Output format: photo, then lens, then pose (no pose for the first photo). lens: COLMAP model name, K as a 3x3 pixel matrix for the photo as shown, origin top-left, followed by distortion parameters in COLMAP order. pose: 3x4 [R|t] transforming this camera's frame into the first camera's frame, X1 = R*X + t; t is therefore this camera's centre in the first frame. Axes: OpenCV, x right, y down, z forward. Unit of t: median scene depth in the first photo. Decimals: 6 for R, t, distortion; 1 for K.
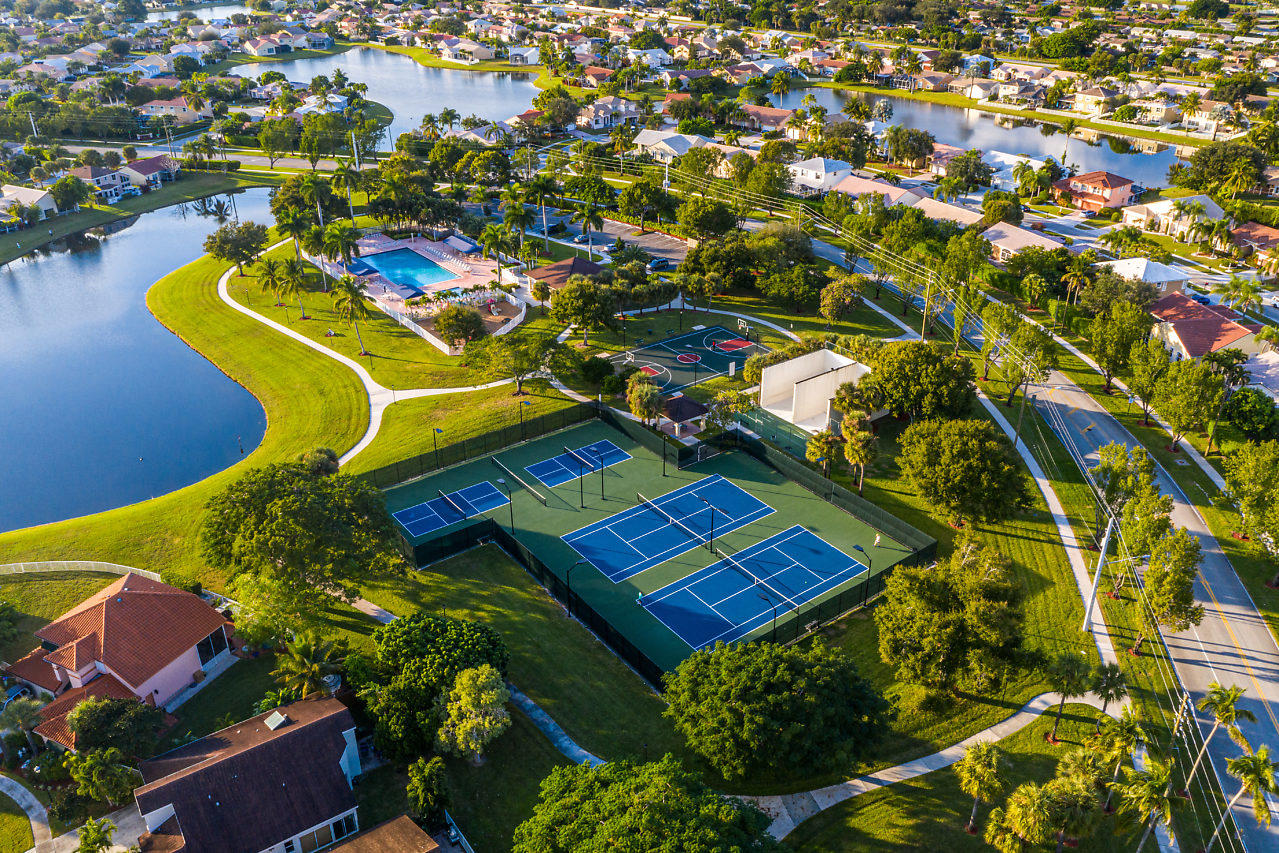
lens RADIAL K [[1010.8, 0, 639.6], [0, 1010.8, 426.4], [0, 0, 1]] dist [-0.032972, 0.009983]
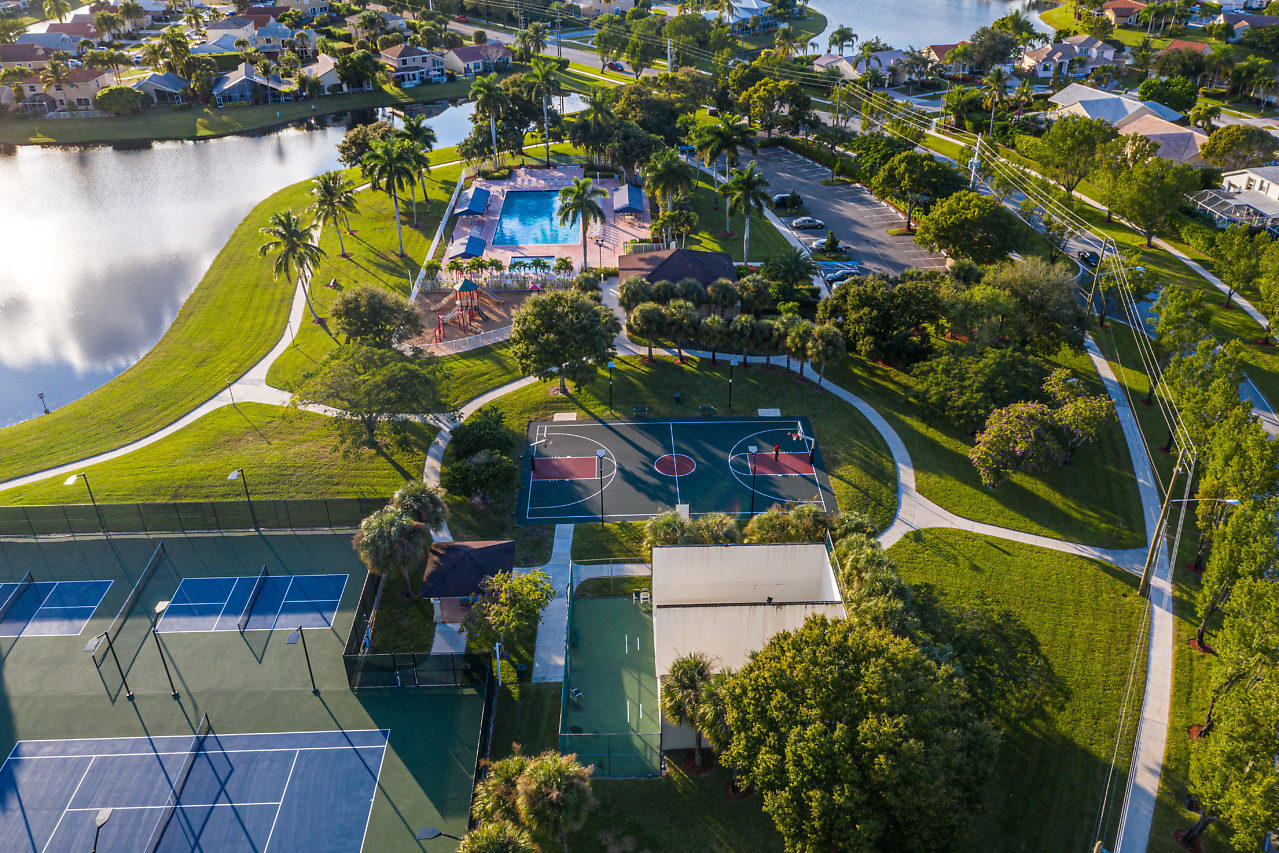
lens RADIAL K [[1010.8, 0, 643.4], [0, 1010.8, 425.9], [0, 0, 1]] dist [-0.032972, 0.009983]
pose [[0.820165, 0.291072, -0.492551, 0.149548], [-0.259597, 0.956517, 0.132987, -0.077662], [0.509842, 0.018794, 0.860063, 0.241450]]
